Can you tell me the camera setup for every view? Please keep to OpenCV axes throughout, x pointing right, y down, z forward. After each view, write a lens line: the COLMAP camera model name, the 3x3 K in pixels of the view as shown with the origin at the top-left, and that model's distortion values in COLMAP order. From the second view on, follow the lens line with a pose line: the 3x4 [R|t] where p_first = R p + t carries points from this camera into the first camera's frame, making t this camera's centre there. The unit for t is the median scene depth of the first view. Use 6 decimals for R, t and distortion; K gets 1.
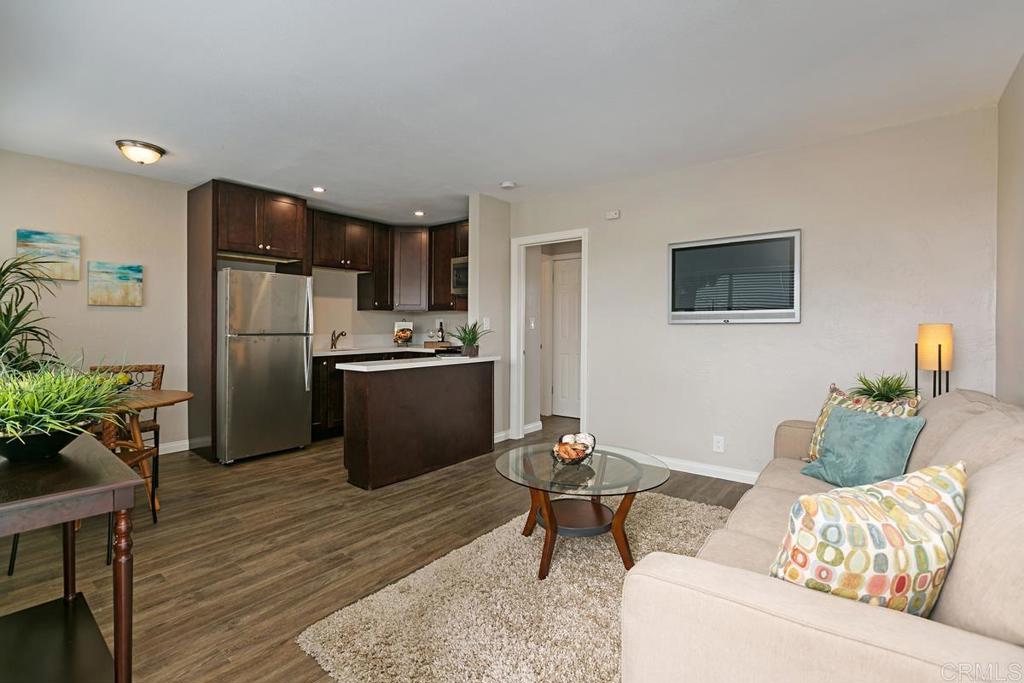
lens RADIAL K [[473.0, 0, 510.8], [0, 473.0, 336.7], [0, 0, 1]] dist [-0.003598, -0.000490]
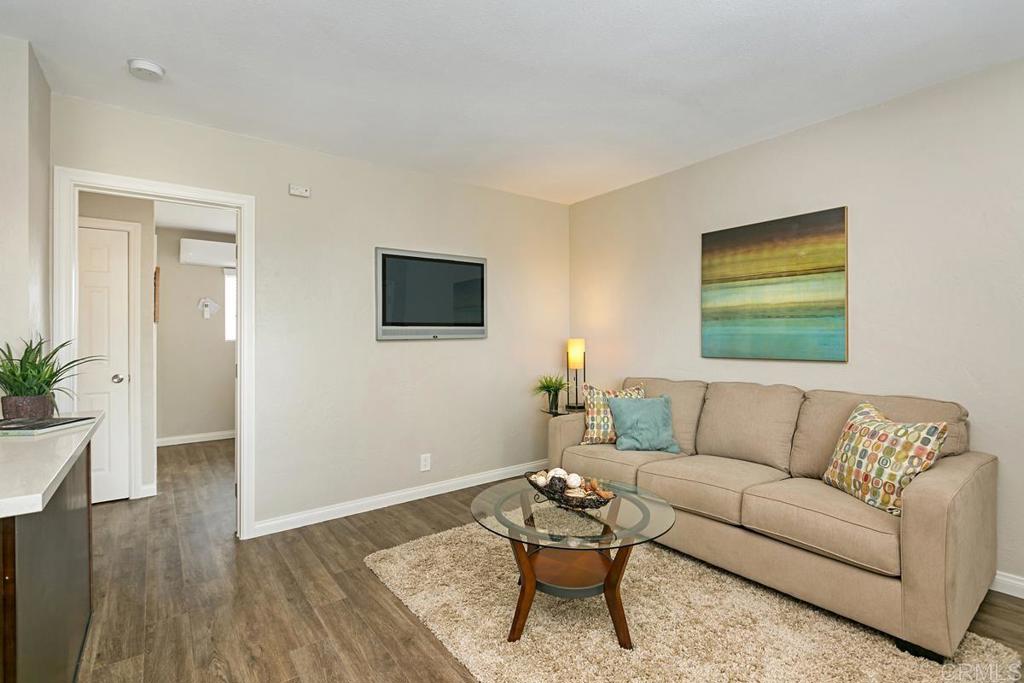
lens RADIAL K [[473.0, 0, 510.1], [0, 473.0, 339.2], [0, 0, 1]] dist [-0.003598, -0.000490]
pose [[0.261704, -0.009062, 0.965106, -0.510284], [0.027479, 0.999620, 0.001935, -0.027623], [-0.964757, 0.026014, 0.261854, 0.636214]]
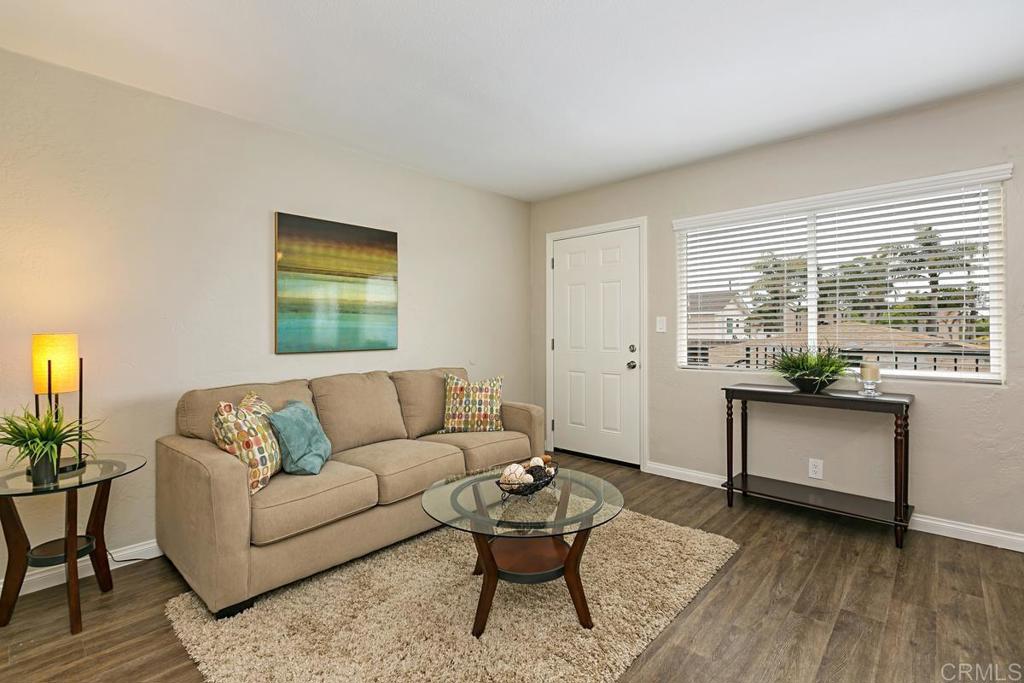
lens RADIAL K [[473.0, 0, 510.6], [0, 473.0, 331.7], [0, 0, 1]] dist [-0.003598, -0.000490]
pose [[-0.995995, 0.004970, 0.089273, 0.063860], [0.006824, 0.999767, 0.020472, -0.031700], [-0.089151, 0.020999, -0.995797, 1.344504]]
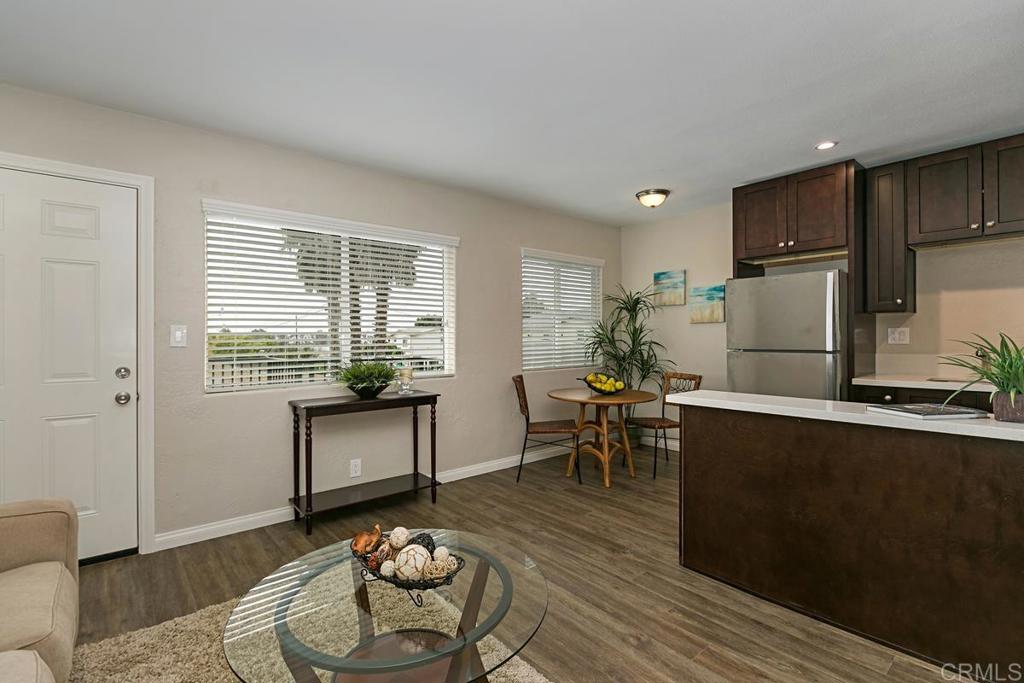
lens RADIAL K [[473.0, 0, 510.3], [0, 473.0, 339.5], [0, 0, 1]] dist [-0.003598, -0.000490]
pose [[-0.205318, 0.003017, -0.978691, 0.489423], [-0.012803, 0.999901, 0.005769, -0.028837], [0.978612, 0.013715, -0.205259, 0.905294]]
